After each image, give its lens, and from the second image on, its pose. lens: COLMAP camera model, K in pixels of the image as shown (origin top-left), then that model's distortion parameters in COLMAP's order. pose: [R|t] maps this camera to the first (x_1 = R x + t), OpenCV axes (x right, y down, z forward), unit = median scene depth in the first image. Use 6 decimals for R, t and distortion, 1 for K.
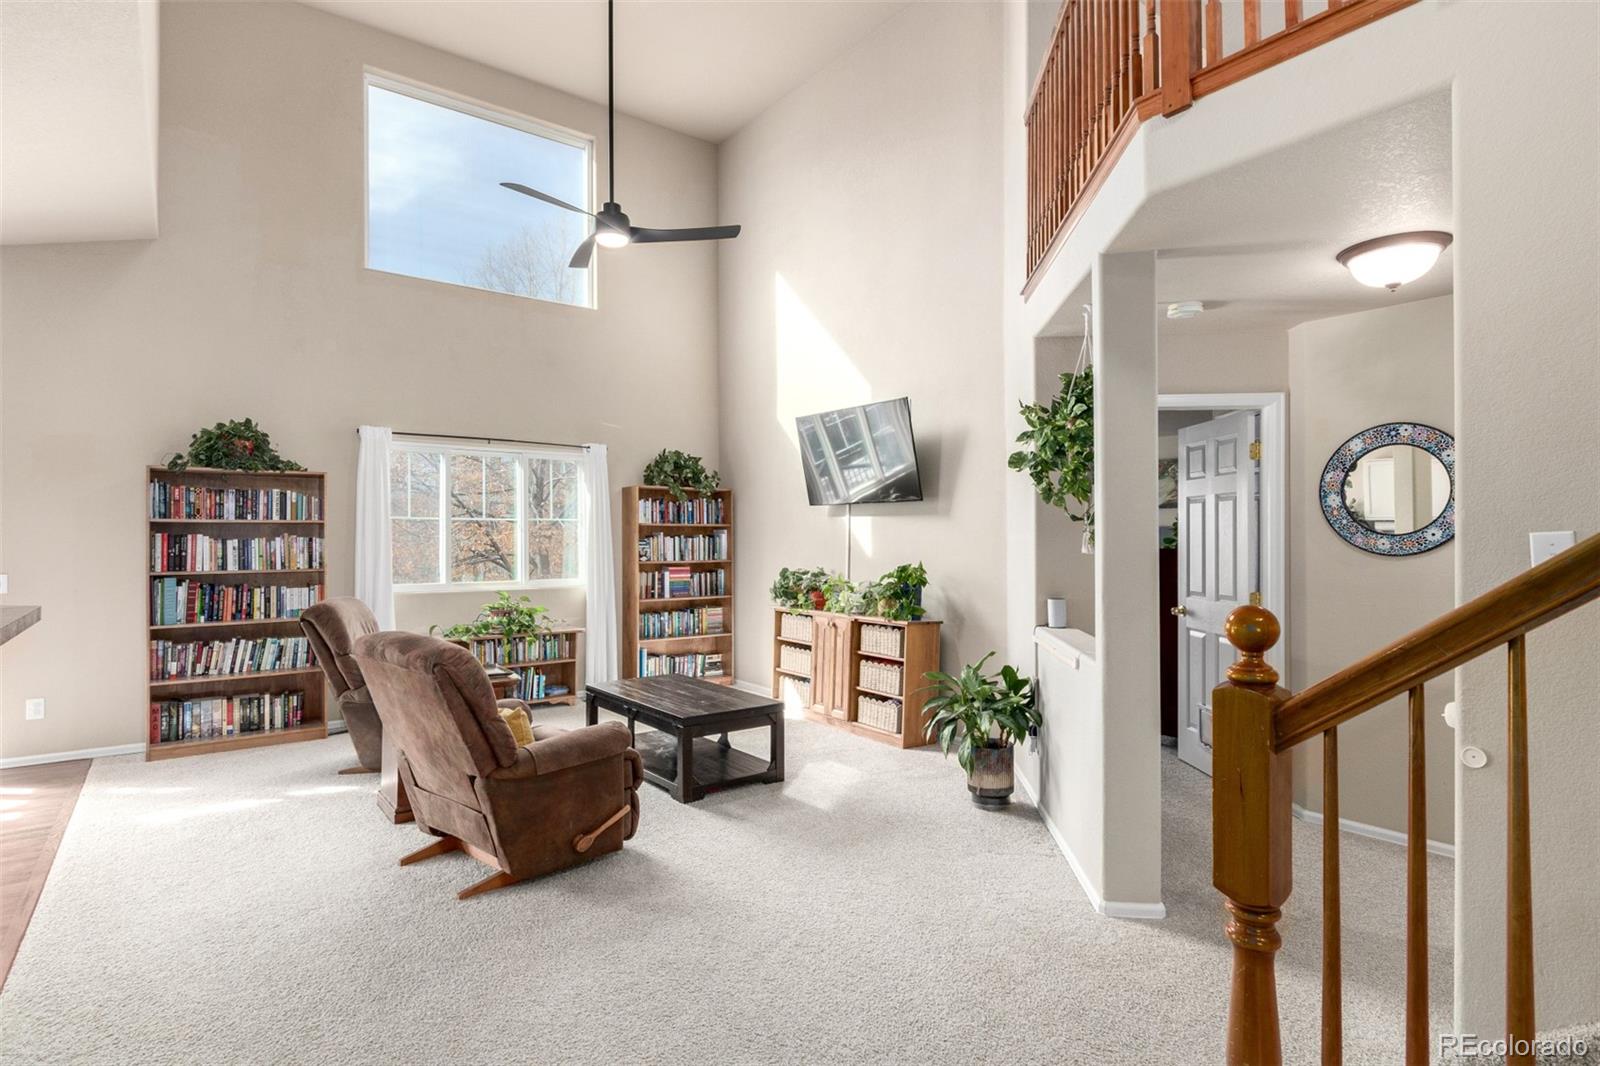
lens RADIAL K [[813.7, 0, 792.5], [0, 813.7, 535.5], [0, 0, 1]] dist [-0.000852, -0.002337]
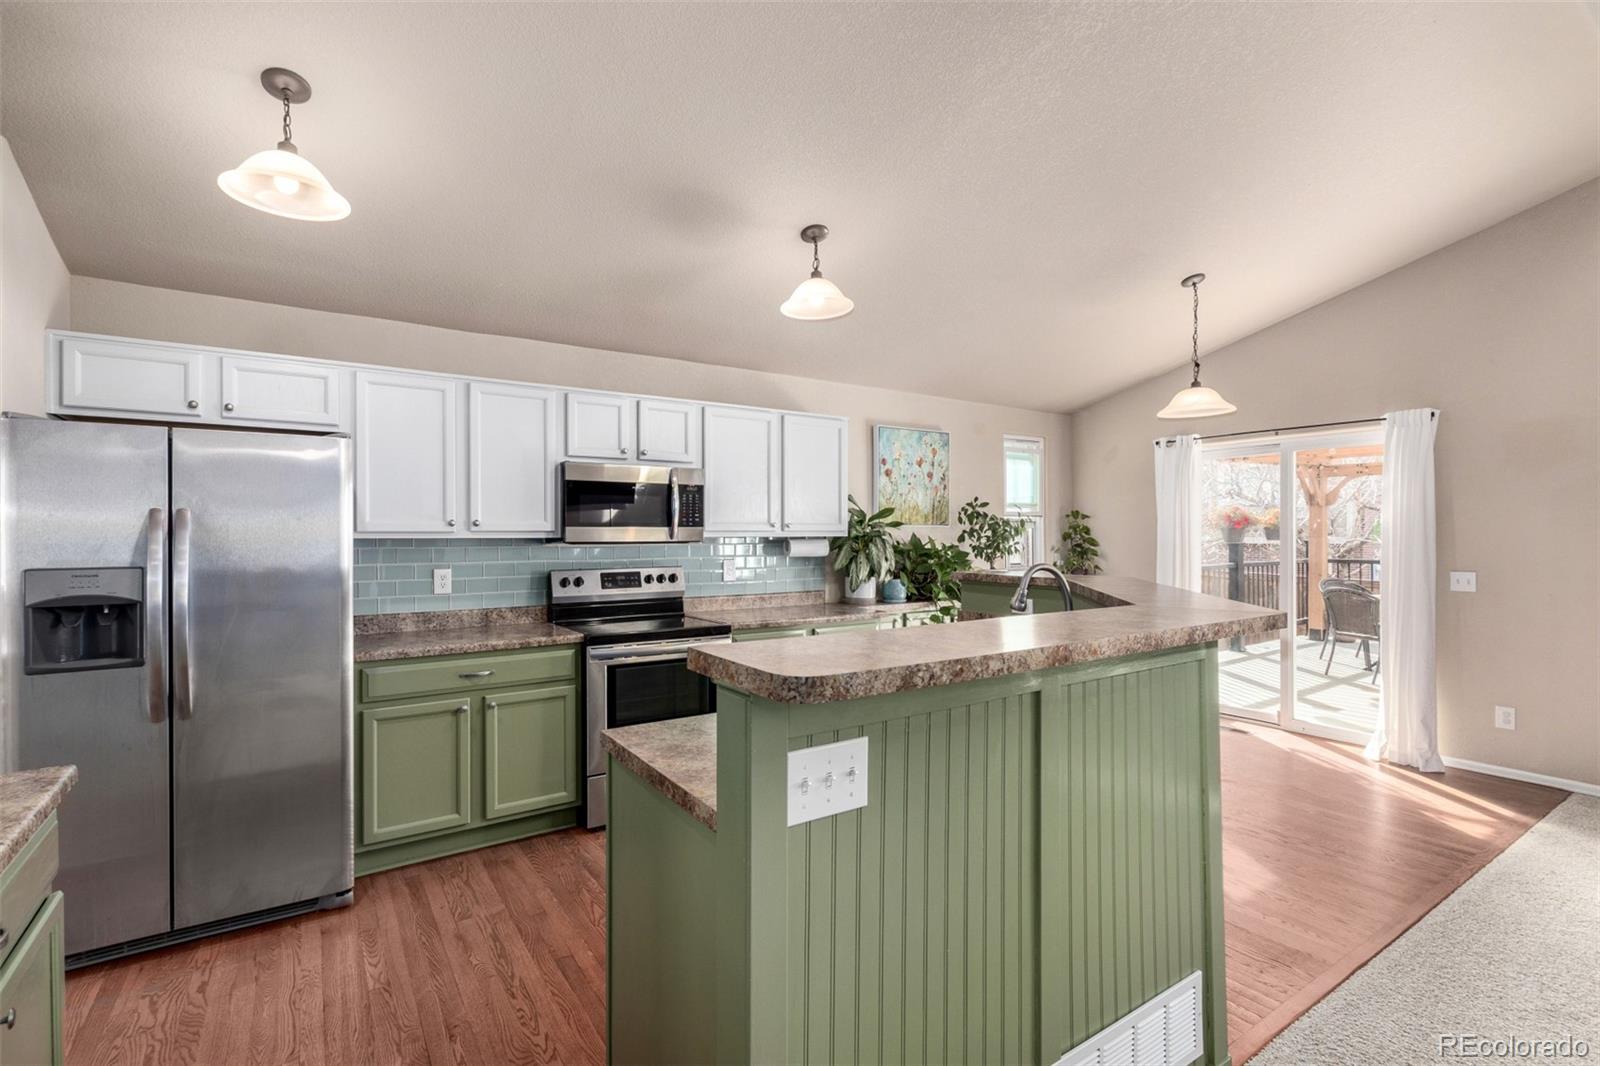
lens RADIAL K [[726.2, 0, 791.5], [0, 726.2, 534.8], [0, 0, 1]] dist [0.001317, -0.000194]
pose [[-0.063648, 0.001264, -0.997972, -0.038183], [0.003218, 0.999994, 0.001061, -0.000404], [0.997967, -0.003144, -0.063652, 0.197137]]
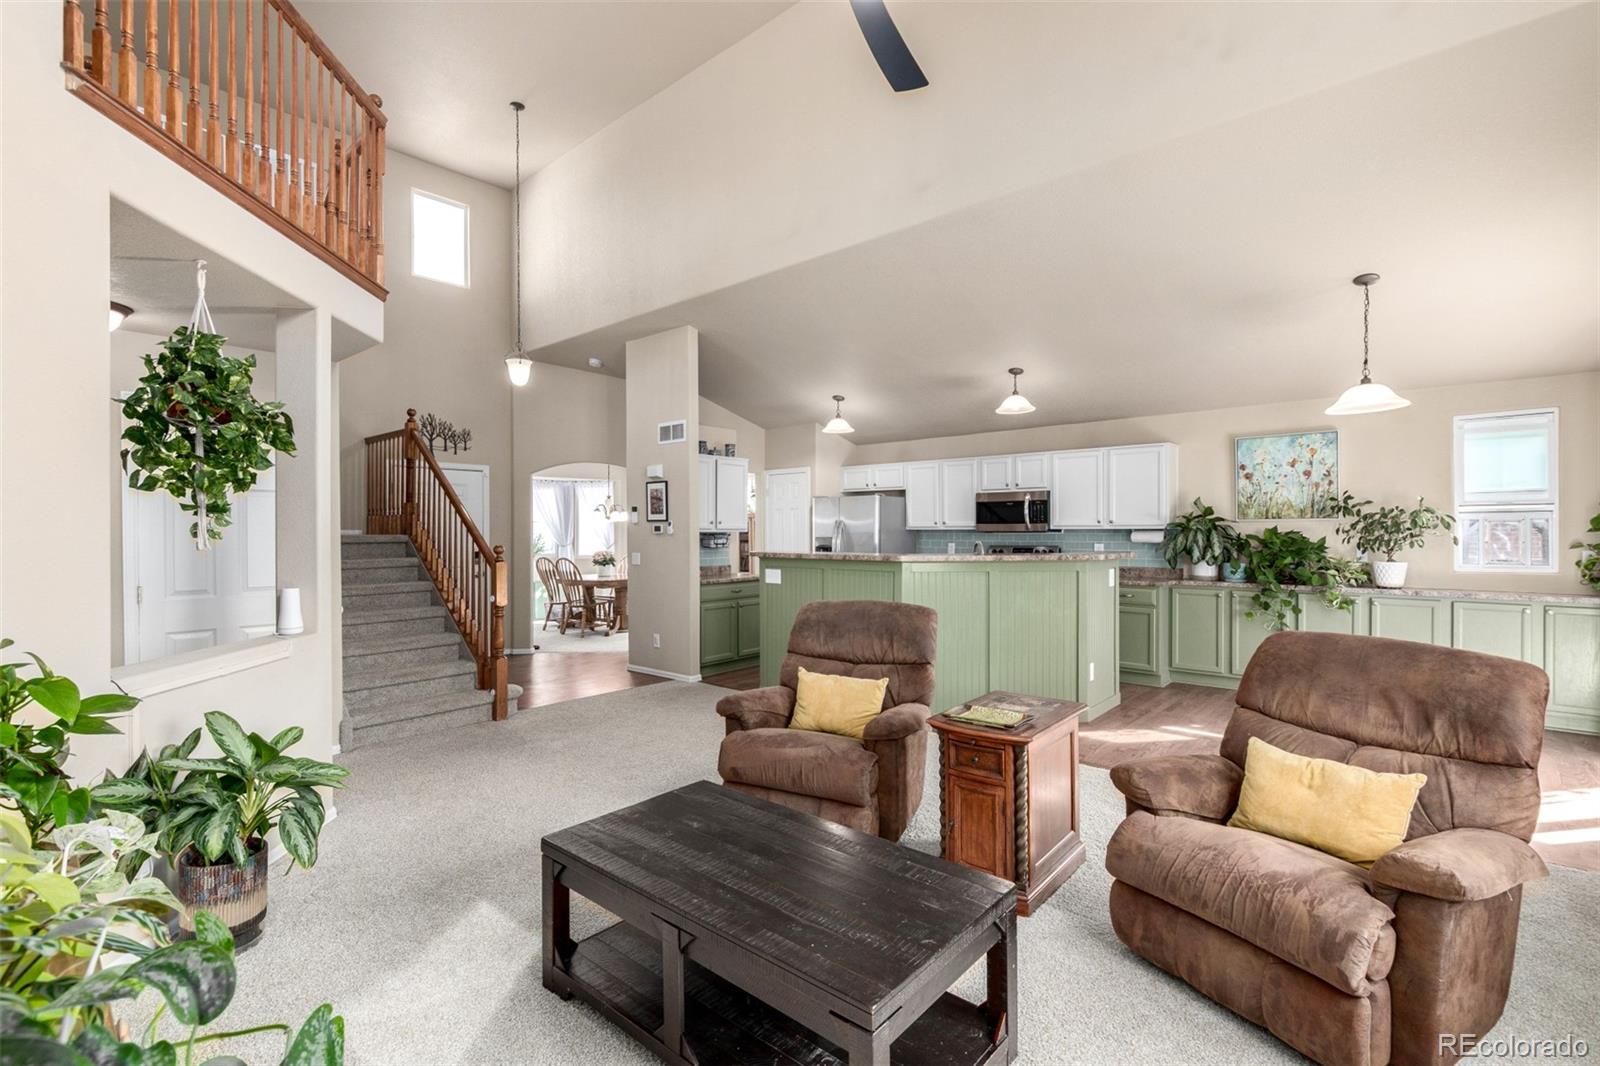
lens RADIAL K [[721.8, 0, 789.9], [0, 721.8, 533.5], [0, 0, 1]] dist [-0.000690, -0.001202]
pose [[-0.982593, 0.005712, -0.185686, -0.070032], [0.004799, 0.999974, 0.005363, 0.000930], [0.185712, 0.004379, -0.982595, 1.185946]]
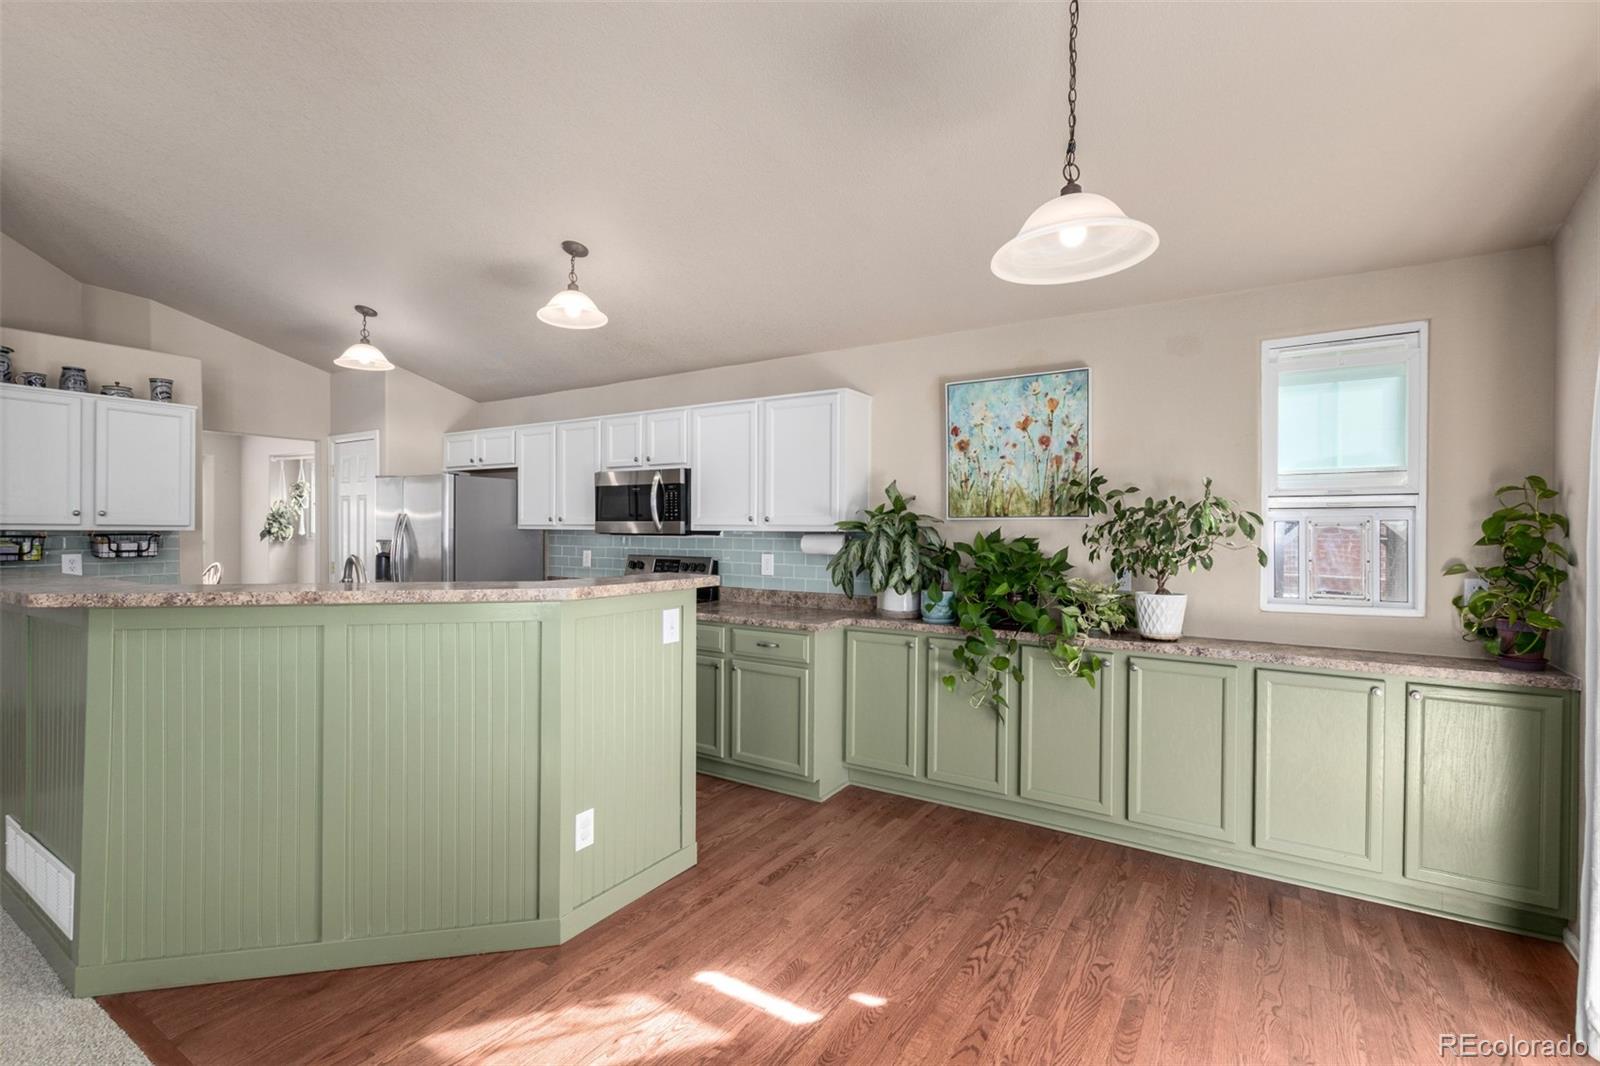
lens RADIAL K [[726.2, 0, 791.5], [0, 726.2, 534.8], [0, 0, 1]] dist [0.001317, -0.000194]
pose [[-0.940924, -0.000948, -0.338616, -0.572925], [-0.004336, 0.999948, 0.009249, -0.000720], [0.338589, 0.010171, -0.940879, 0.822001]]
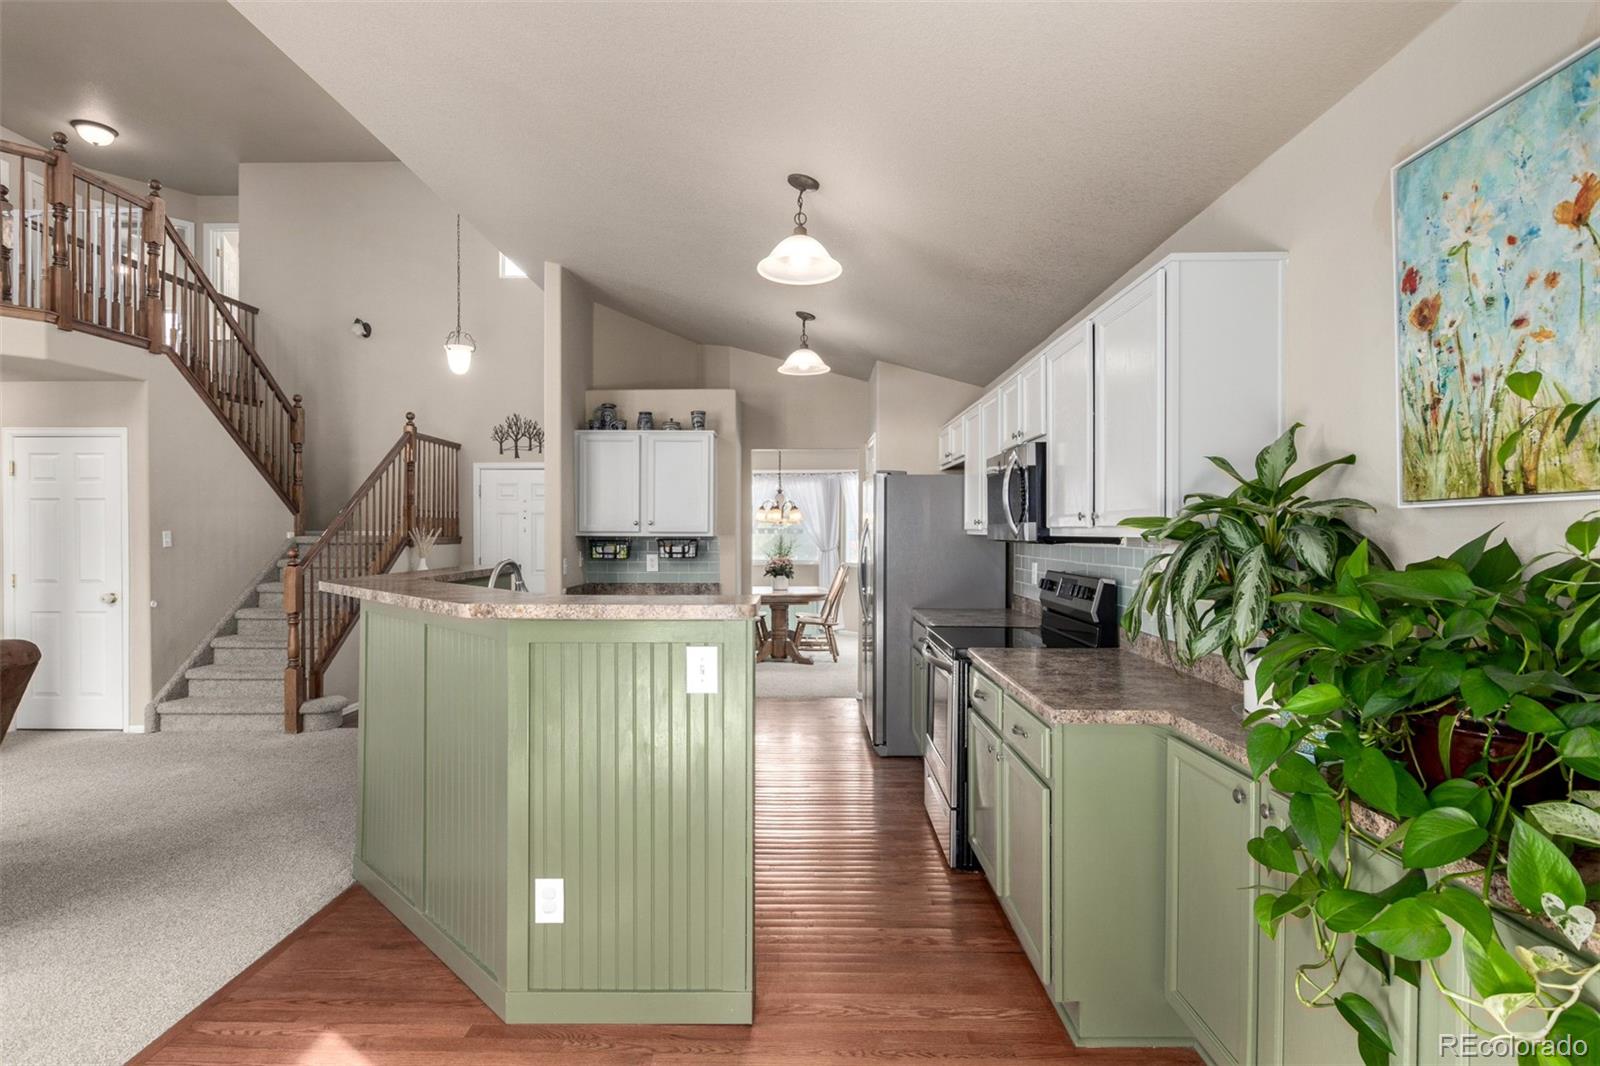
lens RADIAL K [[804.0, 0, 796.8], [0, 804.0, 537.9], [0, 0, 1]] dist [-0.006235, -0.000895]
pose [[-0.789018, -0.004219, 0.614356, -0.937414], [-0.000245, 0.999979, 0.006552, -0.000271], [-0.614370, 0.005019, -0.789002, 0.609461]]
